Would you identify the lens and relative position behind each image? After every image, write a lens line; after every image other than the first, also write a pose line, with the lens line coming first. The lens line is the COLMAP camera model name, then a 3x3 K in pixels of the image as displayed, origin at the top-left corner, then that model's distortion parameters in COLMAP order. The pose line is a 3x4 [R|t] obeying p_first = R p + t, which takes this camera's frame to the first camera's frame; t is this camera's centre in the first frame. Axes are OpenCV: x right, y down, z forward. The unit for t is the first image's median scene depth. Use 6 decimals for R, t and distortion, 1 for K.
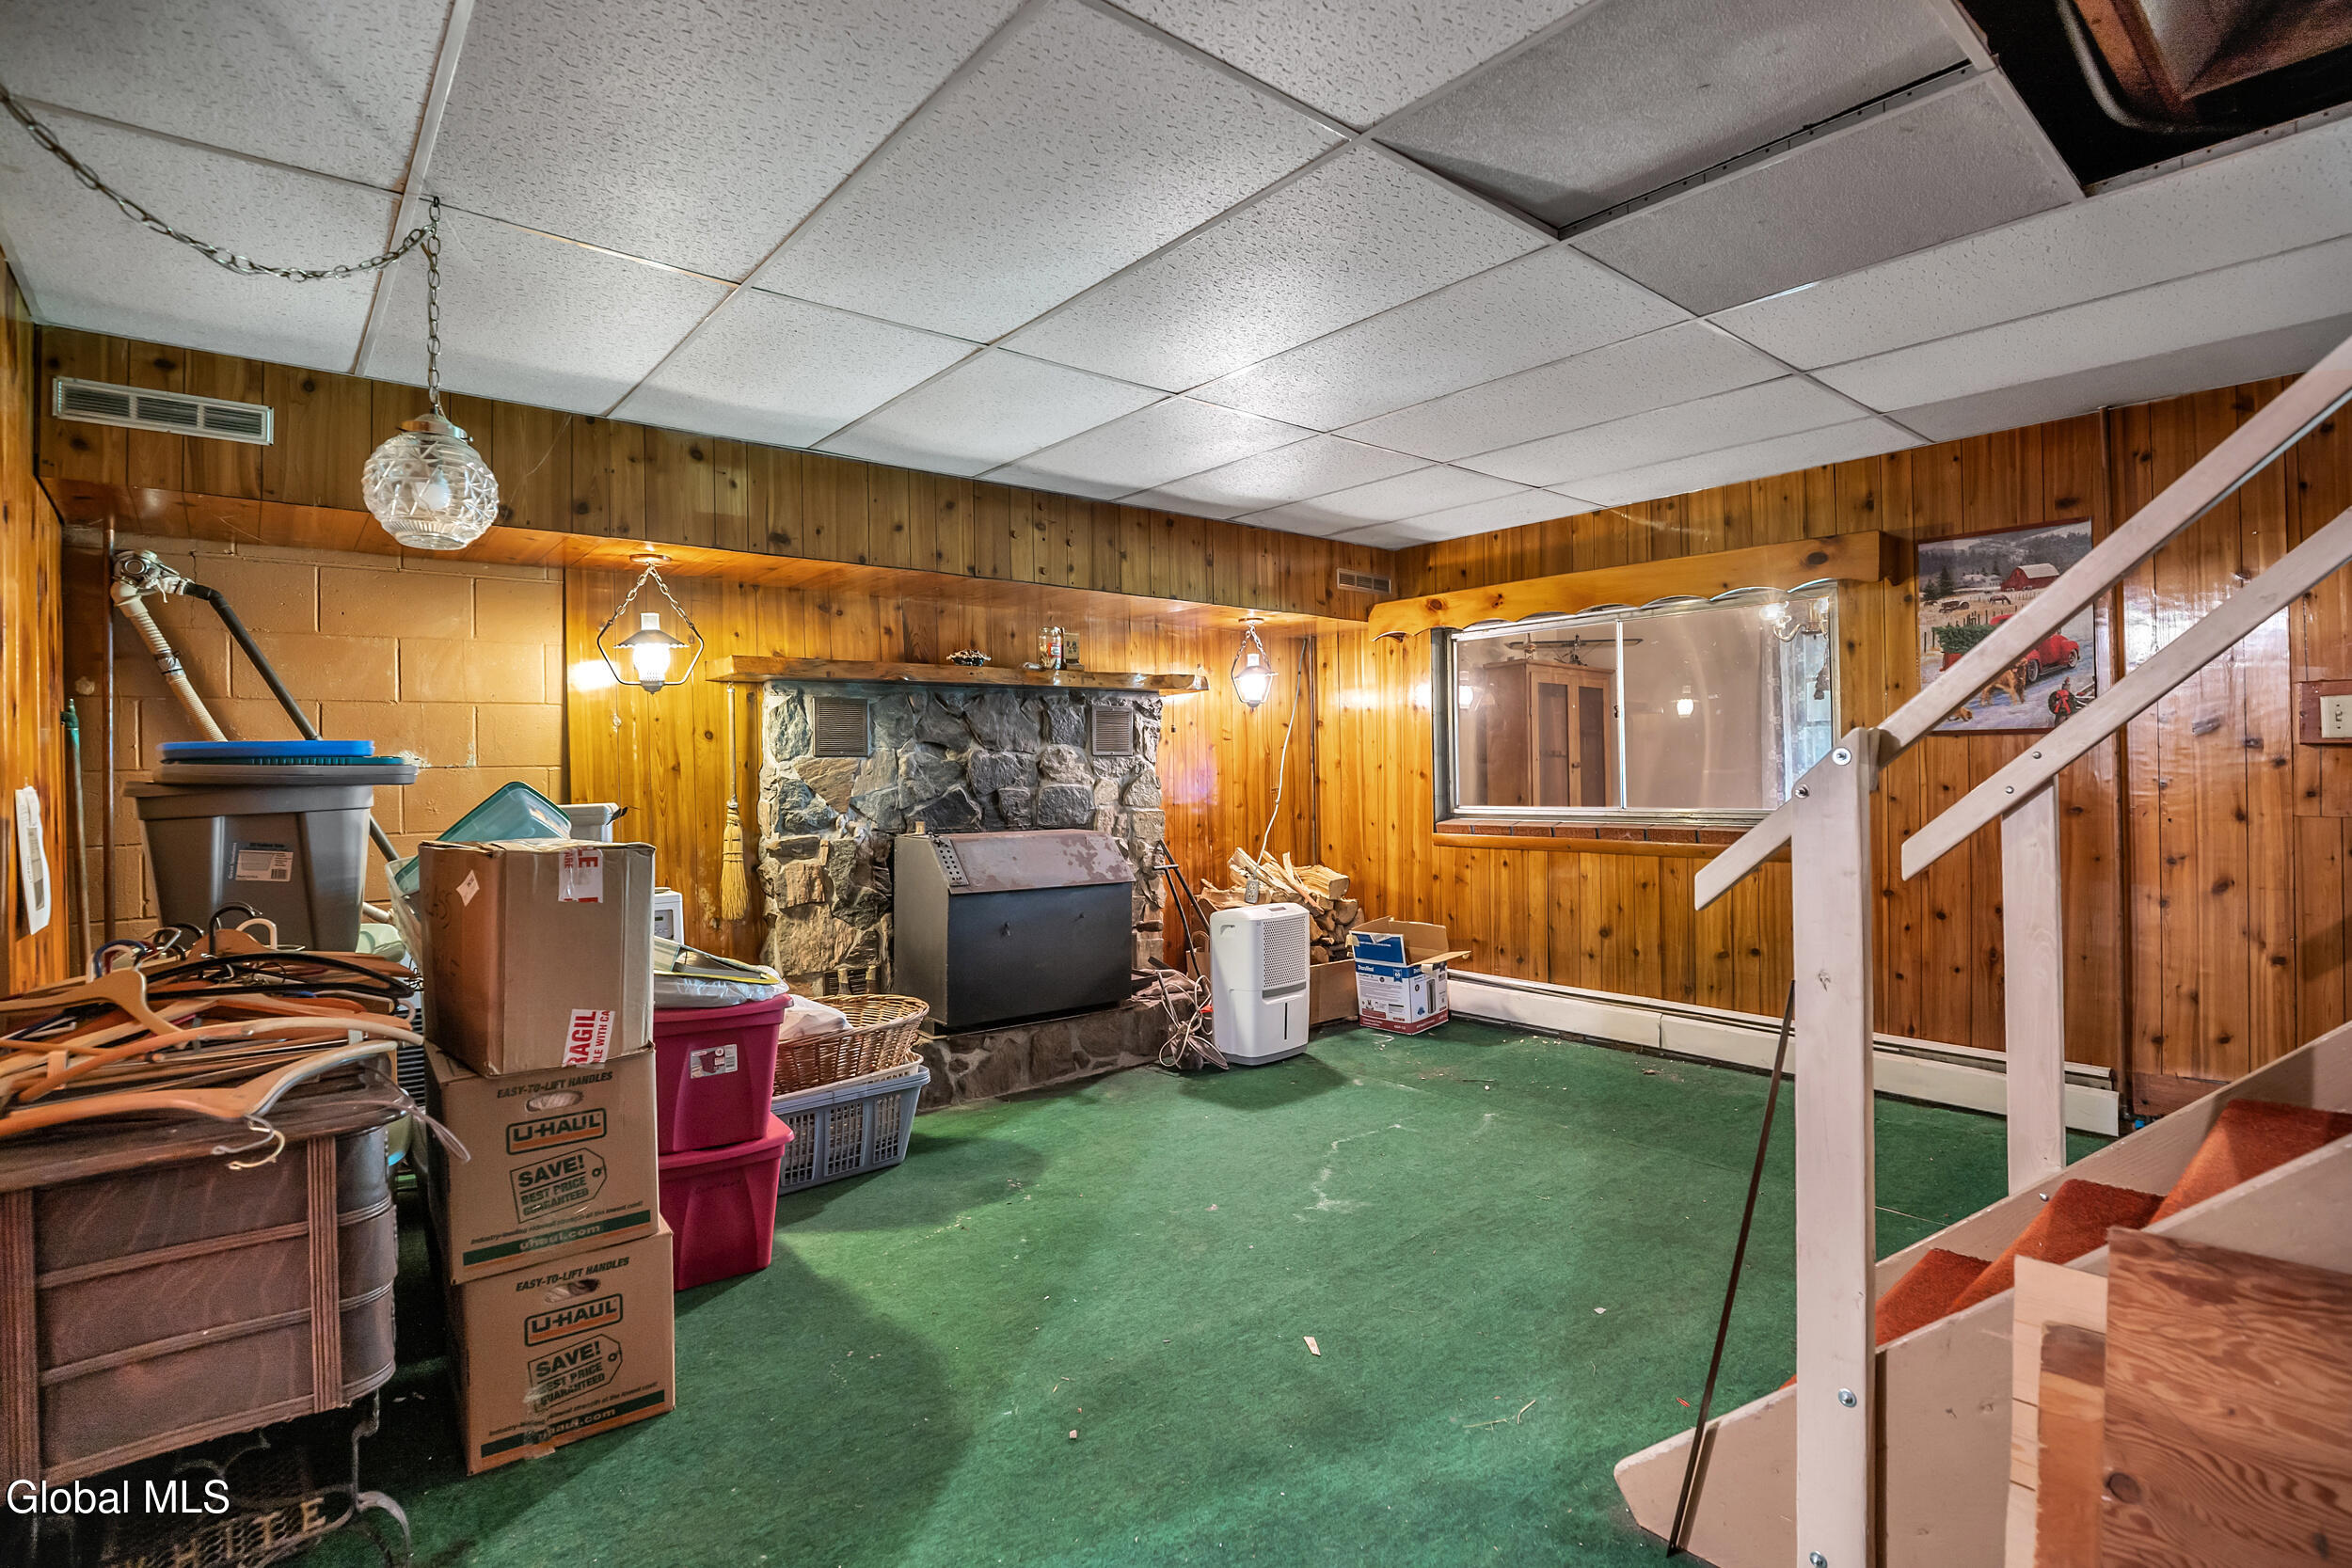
lens RADIAL K [[1102.0, 0, 1164.3], [0, 1102.0, 780.4], [0, 0, 1]] dist [-0.028544, 0.005443]
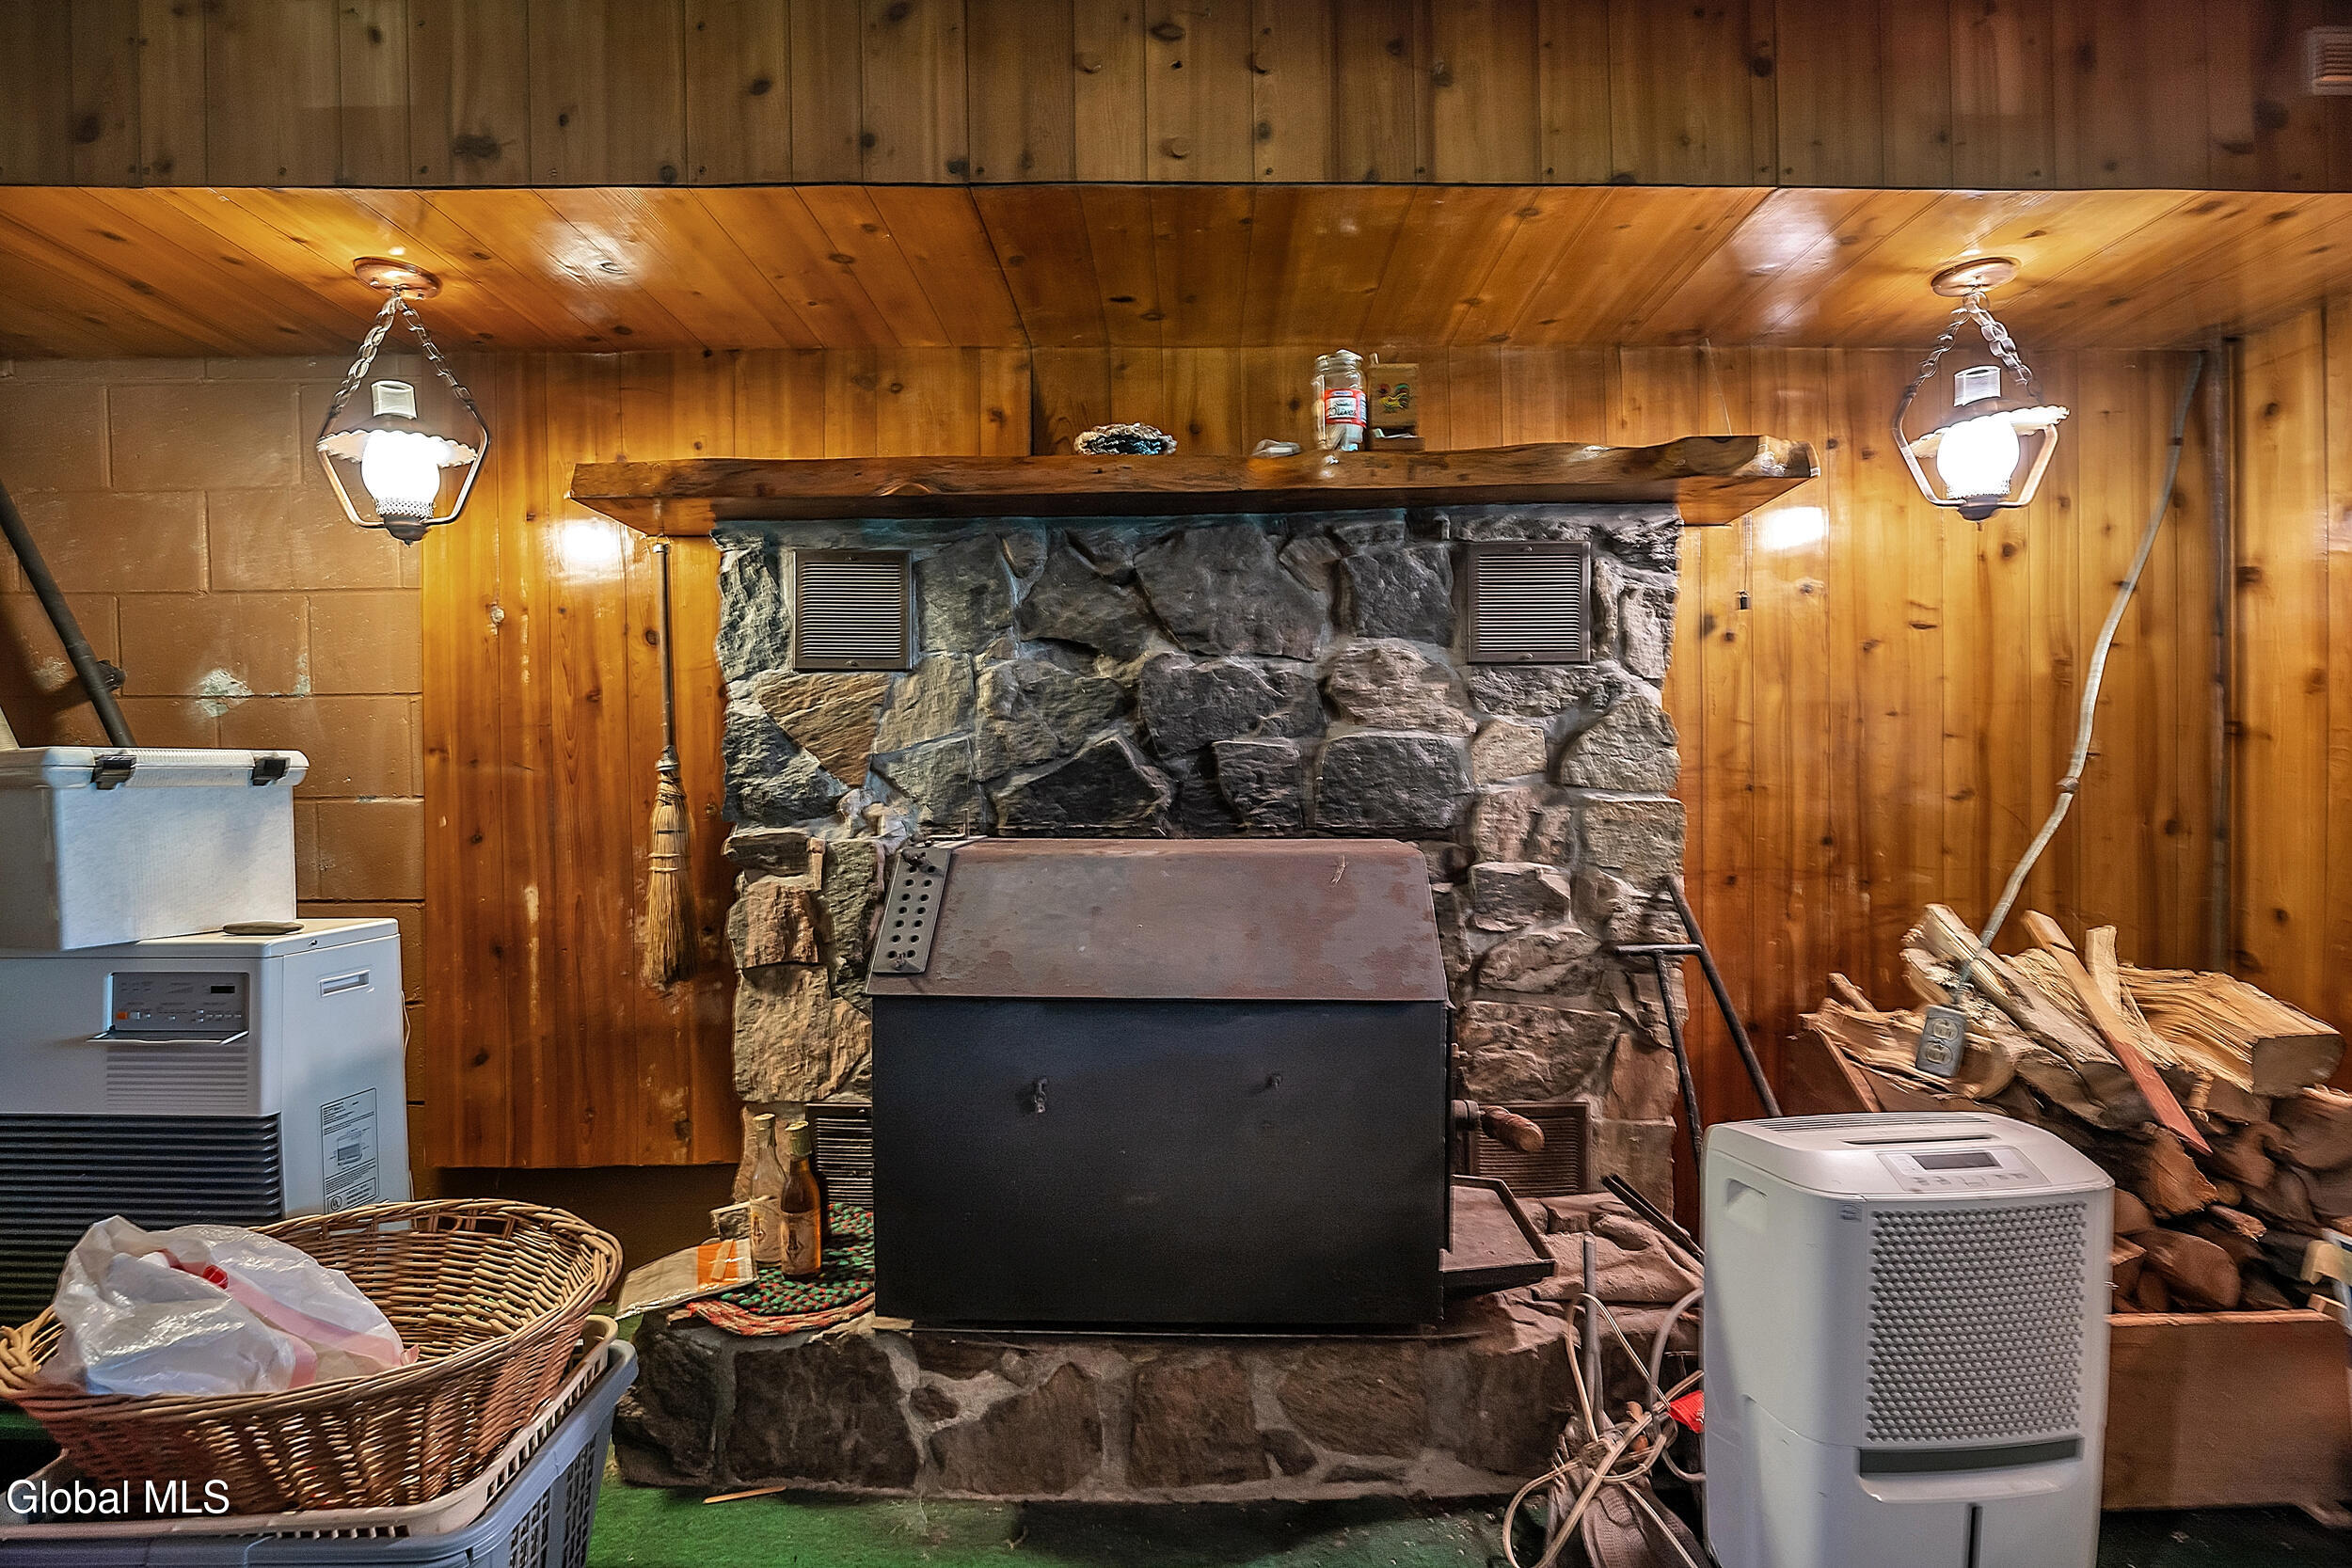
lens RADIAL K [[1102.0, 0, 1189.4], [0, 1102.0, 792.0], [0, 0, 1]] dist [-0.028544, 0.005443]
pose [[0.778243, 0.023752, -0.627514, 0.122885], [-0.007812, 0.999573, 0.028147, 0.016209], [0.627914, -0.017003, 0.778097, 0.662881]]
